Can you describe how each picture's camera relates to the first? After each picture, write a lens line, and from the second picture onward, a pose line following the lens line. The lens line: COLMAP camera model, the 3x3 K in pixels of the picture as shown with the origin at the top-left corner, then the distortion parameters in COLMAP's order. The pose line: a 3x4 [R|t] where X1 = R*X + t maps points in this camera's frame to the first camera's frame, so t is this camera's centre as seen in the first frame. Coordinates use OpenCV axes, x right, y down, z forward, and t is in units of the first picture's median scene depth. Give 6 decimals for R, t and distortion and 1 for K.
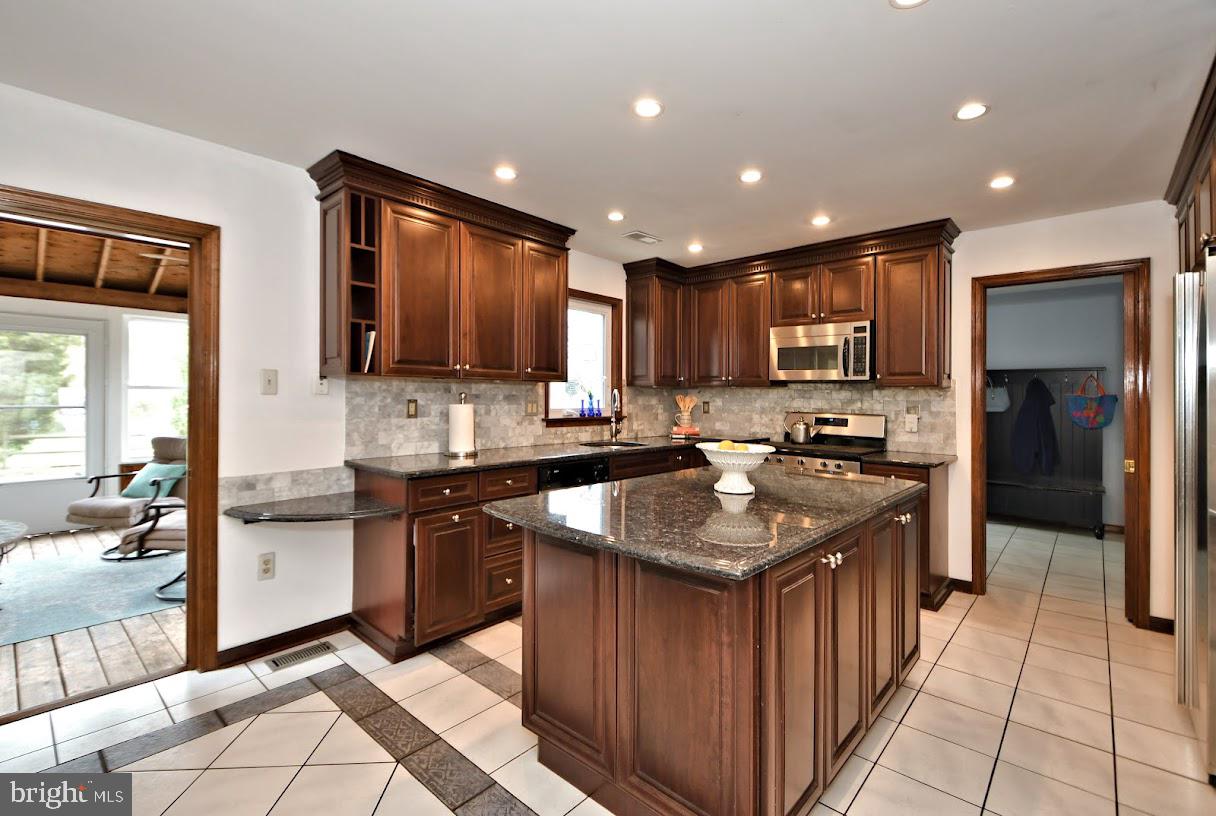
lens RADIAL K [[544.5, 0, 610.5], [0, 544.5, 393.4], [0, 0, 1]] dist [-0.000319, -0.000291]
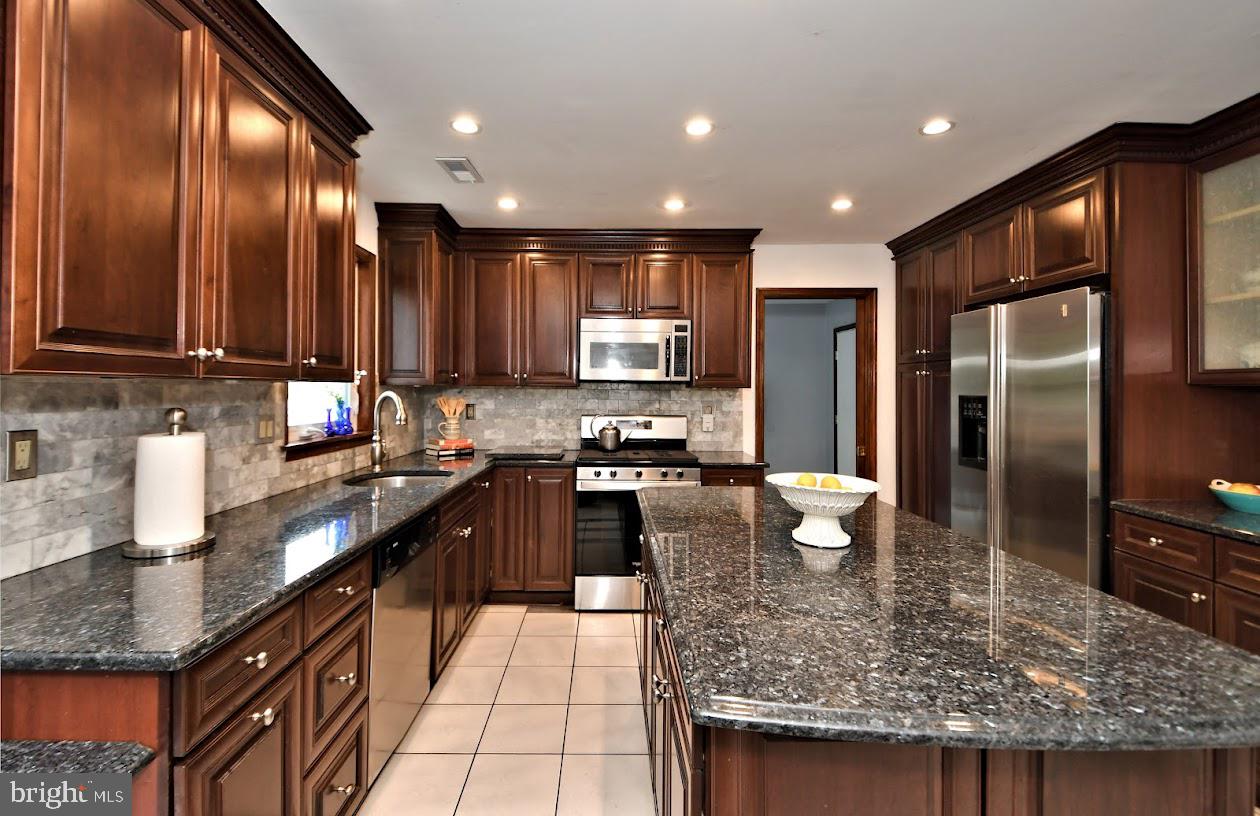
lens RADIAL K [[551.2, 0, 631.3], [0, 551.2, 383.6], [0, 0, 1]] dist [0.032133, -0.029496]
pose [[0.719568, 0.000892, 0.694422, -0.278933], [-0.000898, 1.000000, -0.000354, -0.019346], [-0.694422, -0.000369, 0.719568, 0.362164]]
